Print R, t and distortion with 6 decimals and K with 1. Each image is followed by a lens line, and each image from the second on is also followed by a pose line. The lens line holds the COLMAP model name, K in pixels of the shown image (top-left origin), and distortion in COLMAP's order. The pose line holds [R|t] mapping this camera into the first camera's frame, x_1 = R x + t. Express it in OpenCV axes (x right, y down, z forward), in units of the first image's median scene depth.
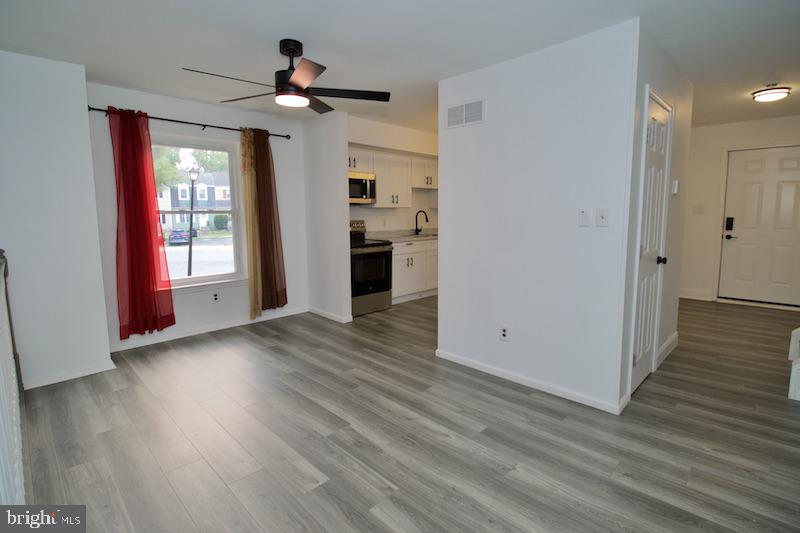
lens RADIAL K [[394.3, 0, 400.3], [0, 394.3, 255.7], [0, 0, 1]] dist [0.000275, -0.000362]
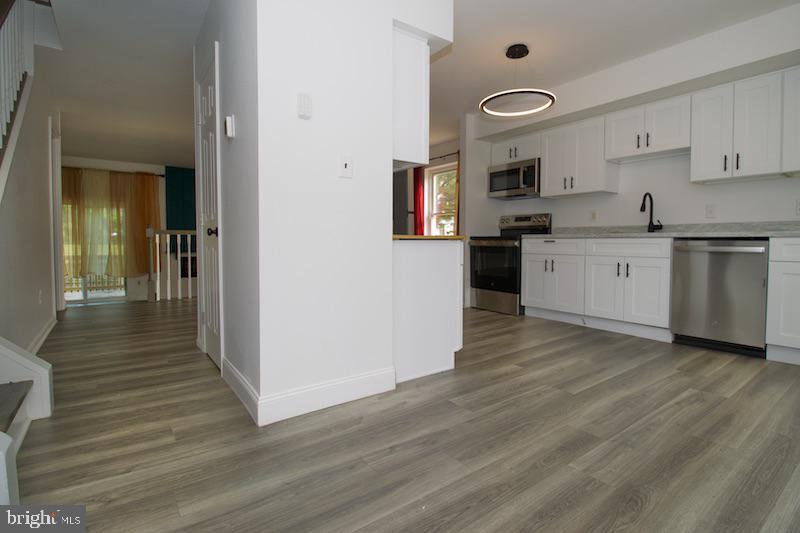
lens RADIAL K [[386.5, 0, 411.6], [0, 386.5, 254.7], [0, 0, 1]] dist [-0.006899, -0.000424]
pose [[-0.135768, 0.045060, -0.989715, 0.823053], [-0.110667, 0.992024, 0.060346, -0.021135], [0.984540, 0.117722, -0.129698, 0.887829]]
